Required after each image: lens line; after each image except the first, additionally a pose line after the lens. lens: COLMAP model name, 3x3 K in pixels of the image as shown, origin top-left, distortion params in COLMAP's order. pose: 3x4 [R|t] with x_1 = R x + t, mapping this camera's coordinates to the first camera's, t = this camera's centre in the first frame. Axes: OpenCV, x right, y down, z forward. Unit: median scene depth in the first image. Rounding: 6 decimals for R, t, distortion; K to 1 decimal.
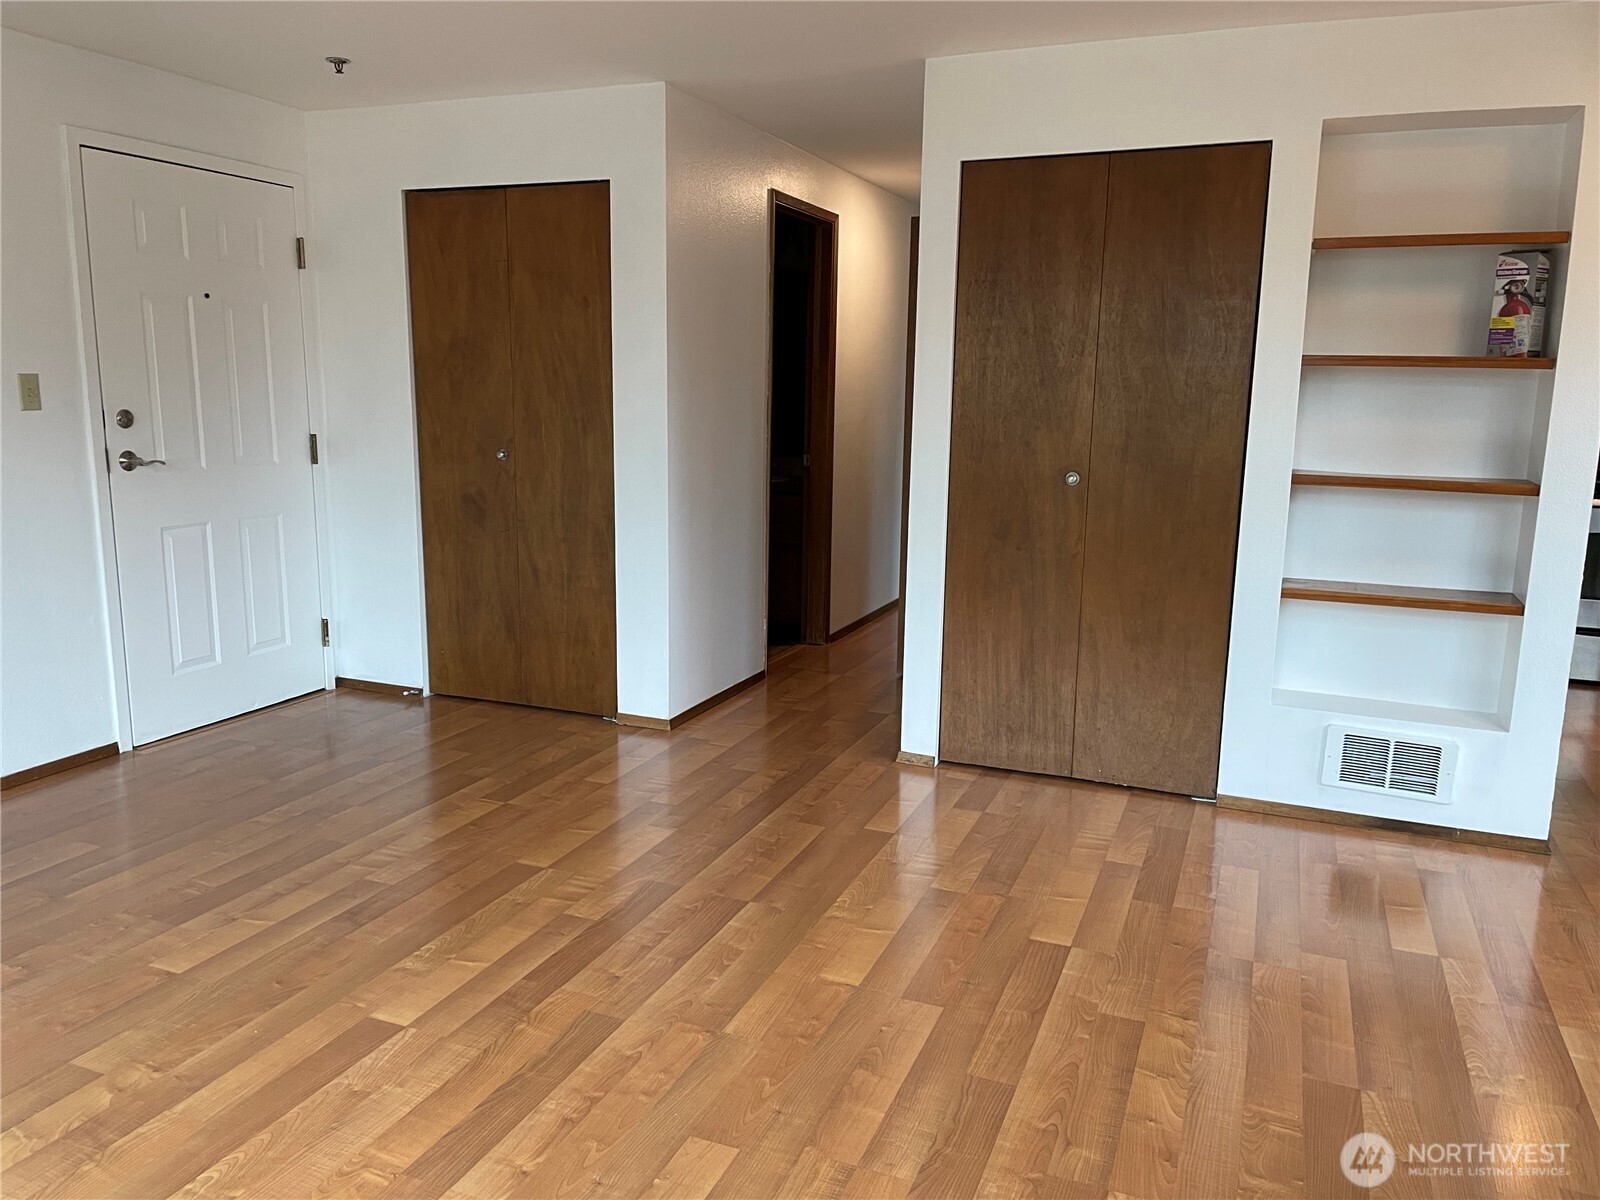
lens RADIAL K [[1206.5, 0, 783.5], [0, 1206.5, 599.4], [0, 0, 1]] dist [0.096675, -0.126560]
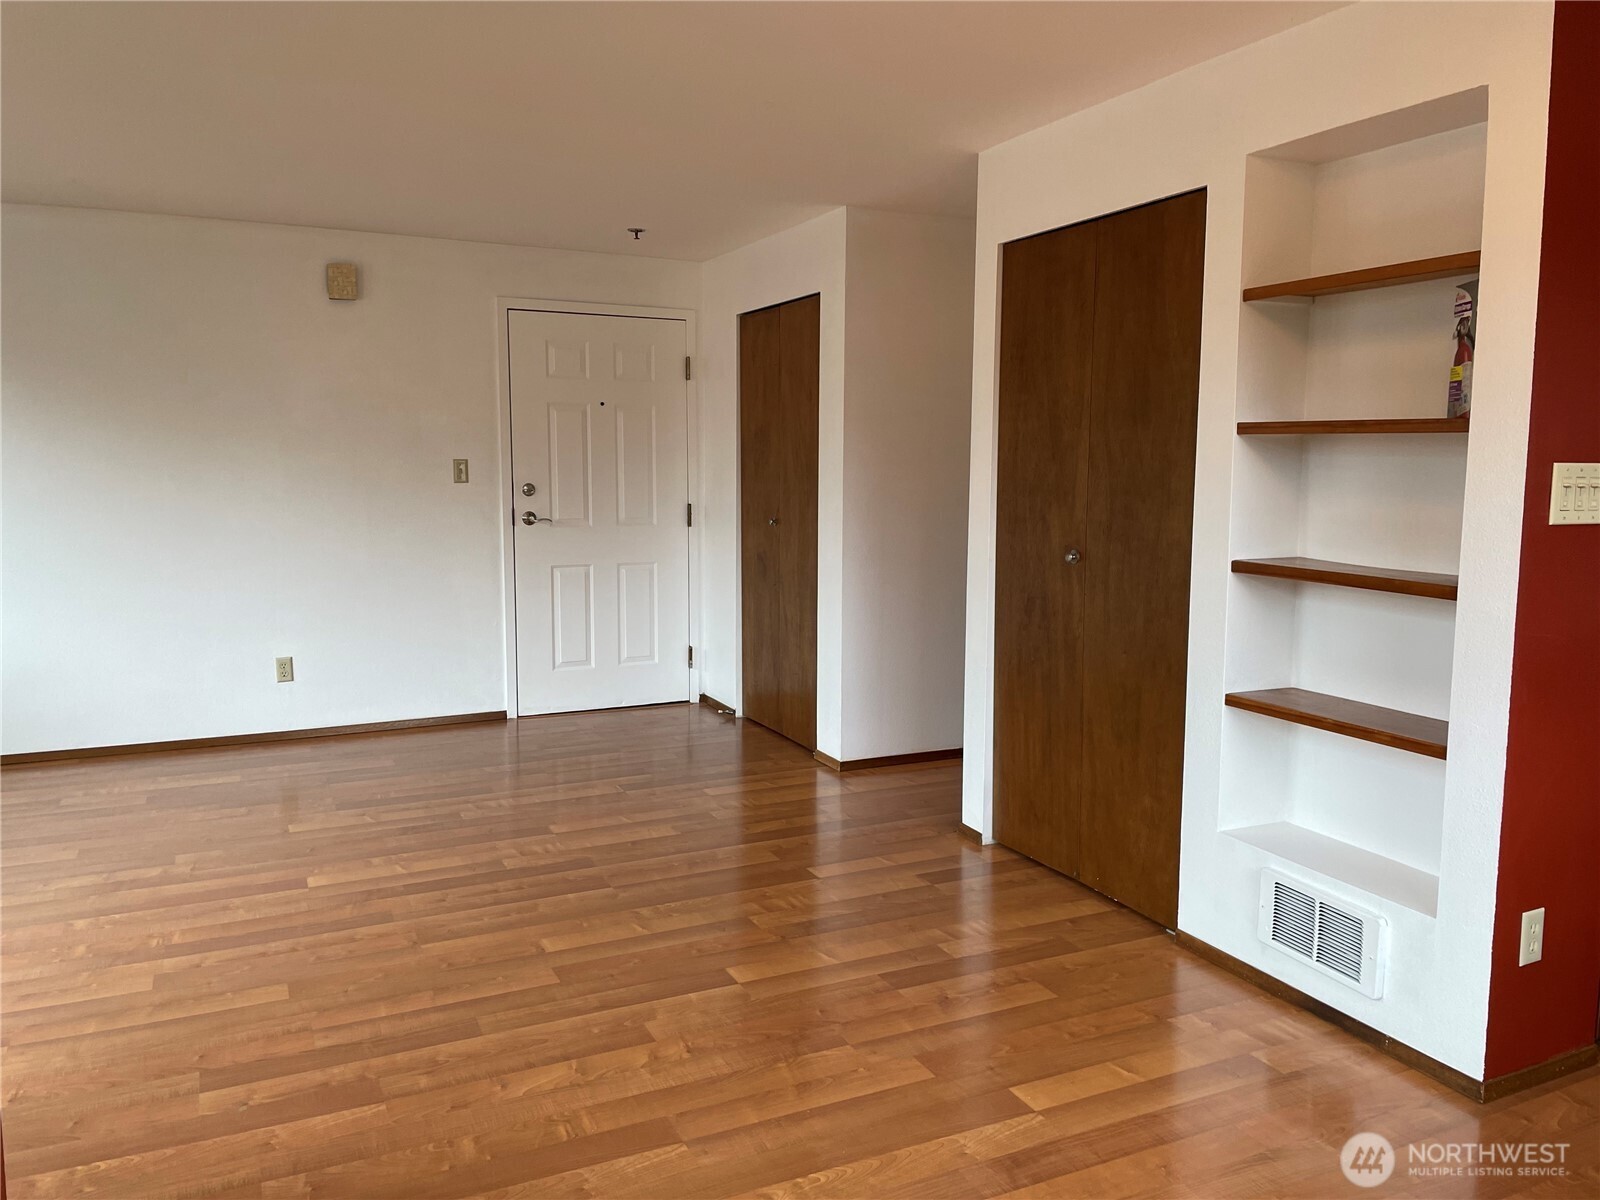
lens RADIAL K [[1206.5, 0, 799.6], [0, 1206.5, 583.2], [0, 0, 1]] dist [0.096675, -0.126560]
pose [[0.743379, 0.058728, -0.666288, 0.726048], [-0.112799, 0.992878, -0.038336, -0.019004], [0.659291, 0.103655, 0.744709, 0.161006]]
